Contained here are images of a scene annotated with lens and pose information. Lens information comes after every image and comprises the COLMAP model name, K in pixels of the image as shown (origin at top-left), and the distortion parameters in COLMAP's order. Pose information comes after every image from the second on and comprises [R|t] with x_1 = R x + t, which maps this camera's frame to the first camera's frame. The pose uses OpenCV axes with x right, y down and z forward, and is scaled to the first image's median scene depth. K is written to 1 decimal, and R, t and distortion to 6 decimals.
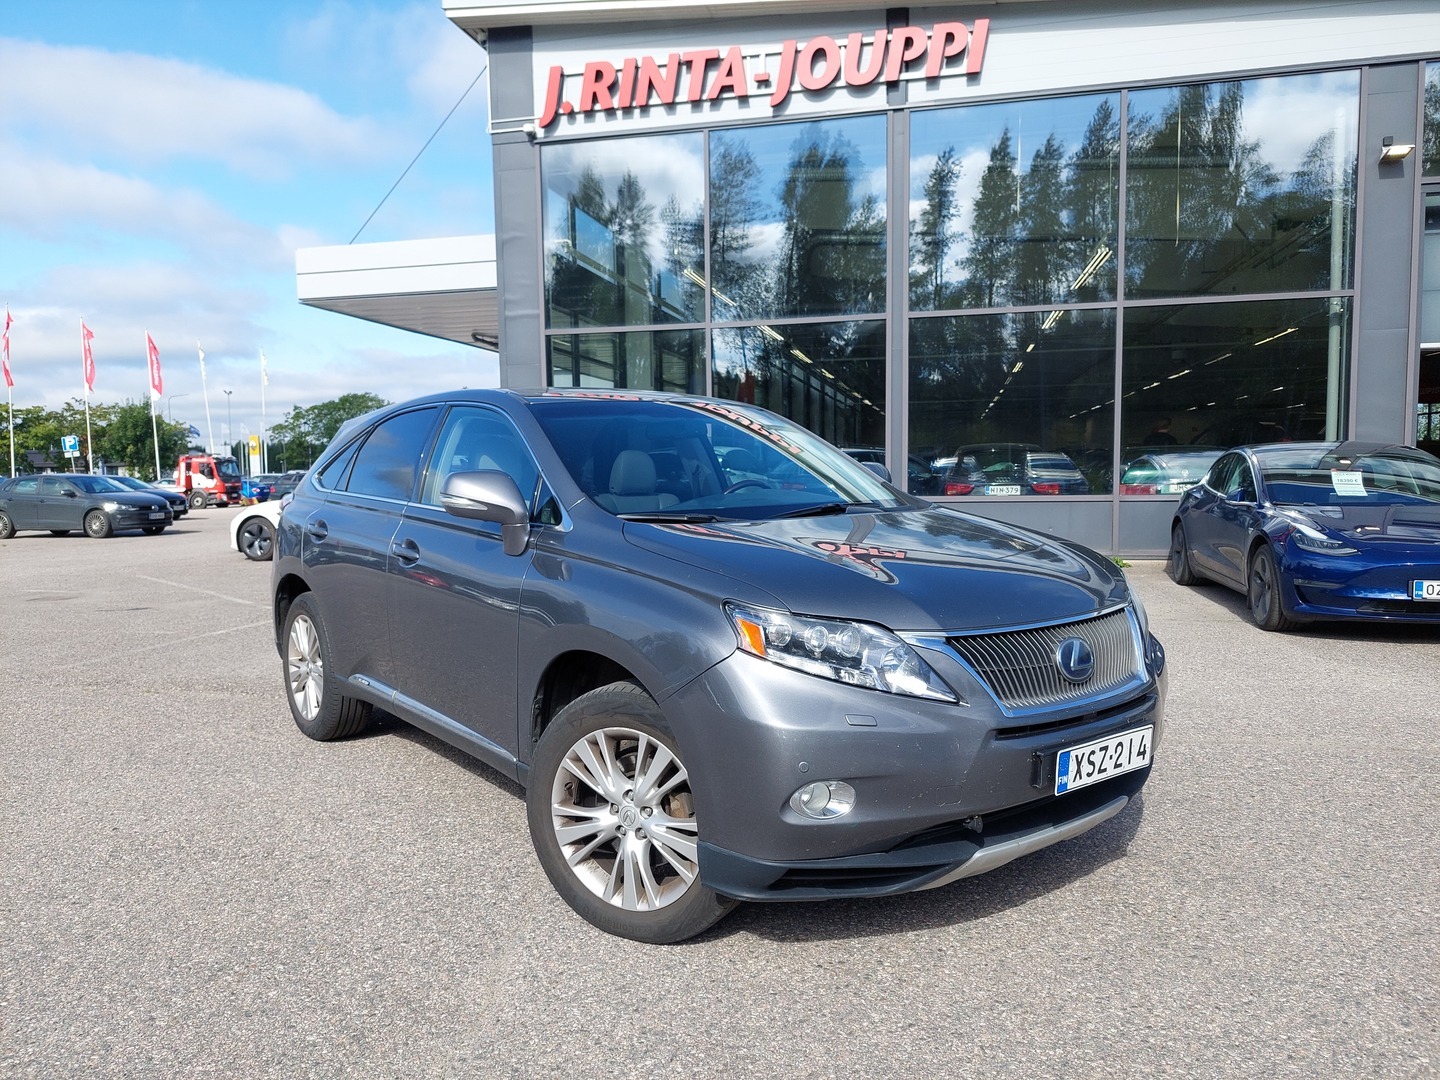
lens RADIAL K [[1019.1, 0, 684.2], [0, 1019.1, 540.8], [0, 0, 1]] dist [0.032692, -0.018958]
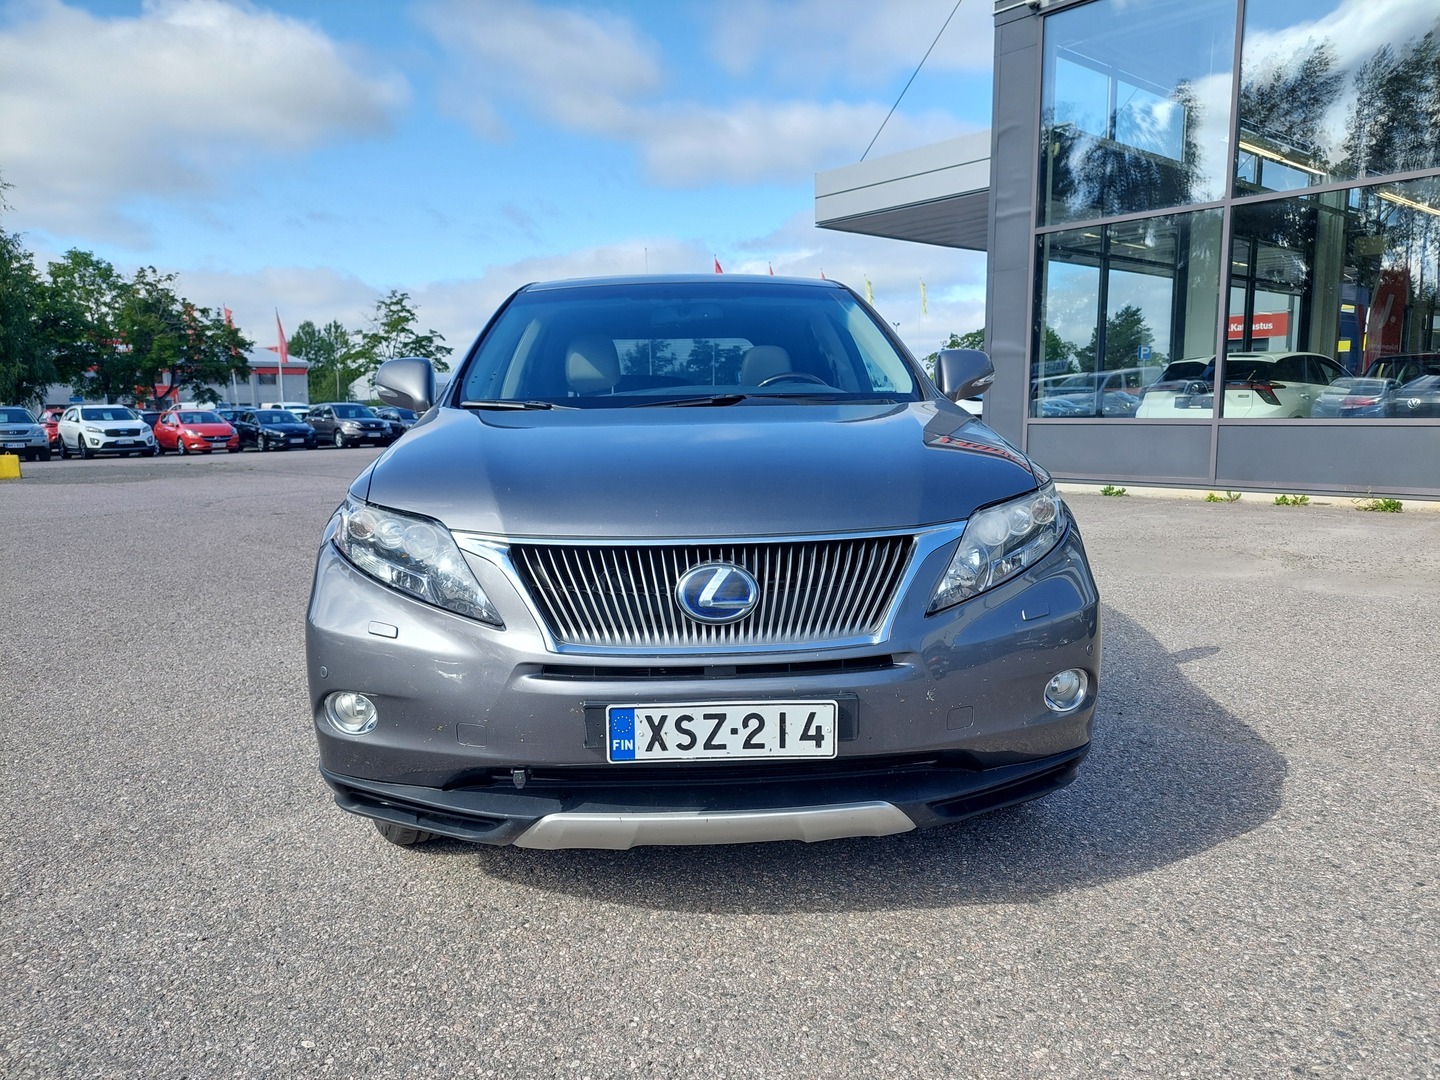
lens RADIAL K [[1019.1, 0, 714.6], [0, 1019.1, 540.5], [0, 0, 1]] dist [0.032692, -0.018958]
pose [[0.821148, 0.073413, -0.565974, 0.754819], [-0.033672, 0.996197, 0.080363, 0.020631], [0.569721, -0.046933, 0.820497, 0.392053]]
